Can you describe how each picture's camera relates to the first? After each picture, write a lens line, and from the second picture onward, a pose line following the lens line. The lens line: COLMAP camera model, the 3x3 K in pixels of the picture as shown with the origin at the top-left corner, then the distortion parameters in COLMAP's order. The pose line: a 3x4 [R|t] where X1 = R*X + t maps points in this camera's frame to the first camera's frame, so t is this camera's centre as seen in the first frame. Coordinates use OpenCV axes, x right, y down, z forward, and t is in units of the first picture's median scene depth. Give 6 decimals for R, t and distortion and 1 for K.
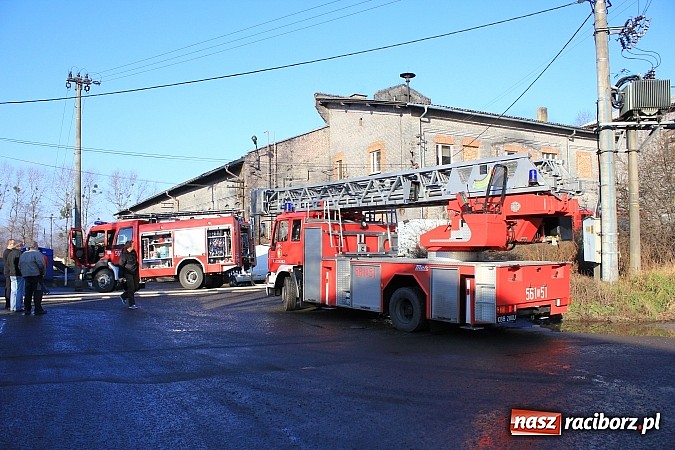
lens RADIAL K [[572.9, 0, 332.3], [0, 572.9, 225.2], [0, 0, 1]] dist [-0.076504, -0.000233]
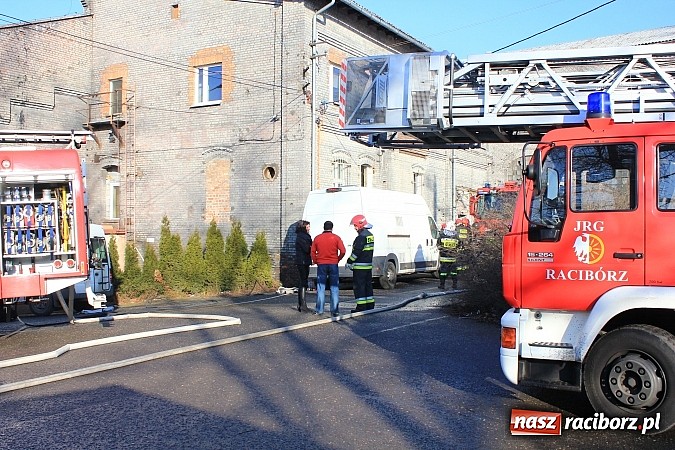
lens RADIAL K [[715.7, 0, 330.5], [0, 715.7, 221.9], [0, 0, 1]] dist [-0.077635, 0.000000]
pose [[0.850419, 0.023694, 0.525572, -0.264801], [-0.031328, 0.999493, 0.005632, 0.023796], [-0.525173, -0.021255, 0.850730, 0.485029]]
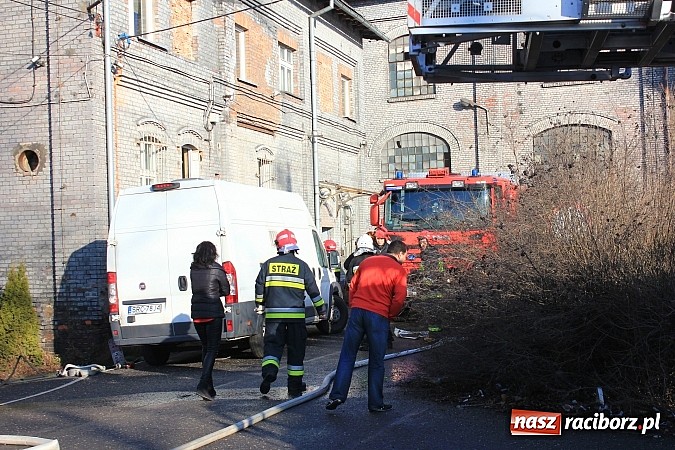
lens RADIAL K [[1101.7, 0, 334.9], [0, 1101.7, 226.3], [0, 0, 1]] dist [0.005193, 0.000000]
pose [[0.695392, 0.009064, 0.718574, -0.264864], [0.001493, 0.999900, -0.014058, 0.027230], [-0.718629, 0.010848, 0.695309, 0.604160]]
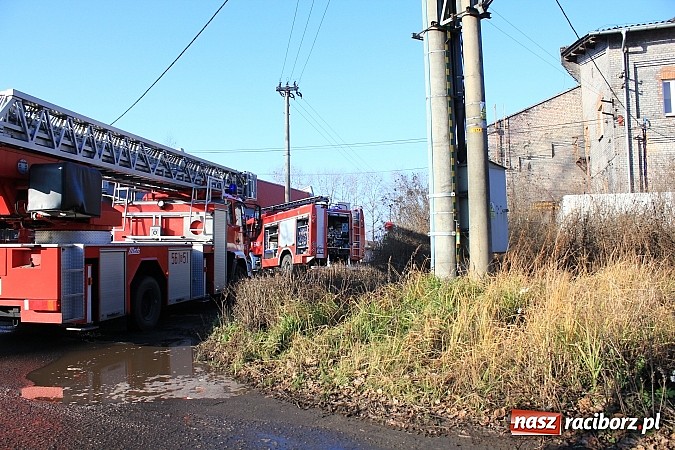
lens RADIAL K [[564.4, 0, 339.8], [0, 564.4, 220.9], [0, 0, 1]] dist [-0.067651, 0.010266]
pose [[0.698165, -0.030492, -0.715287, 0.493172], [0.026804, 0.999505, -0.016446, 0.027073], [0.715435, -0.007691, 0.698637, 0.372360]]
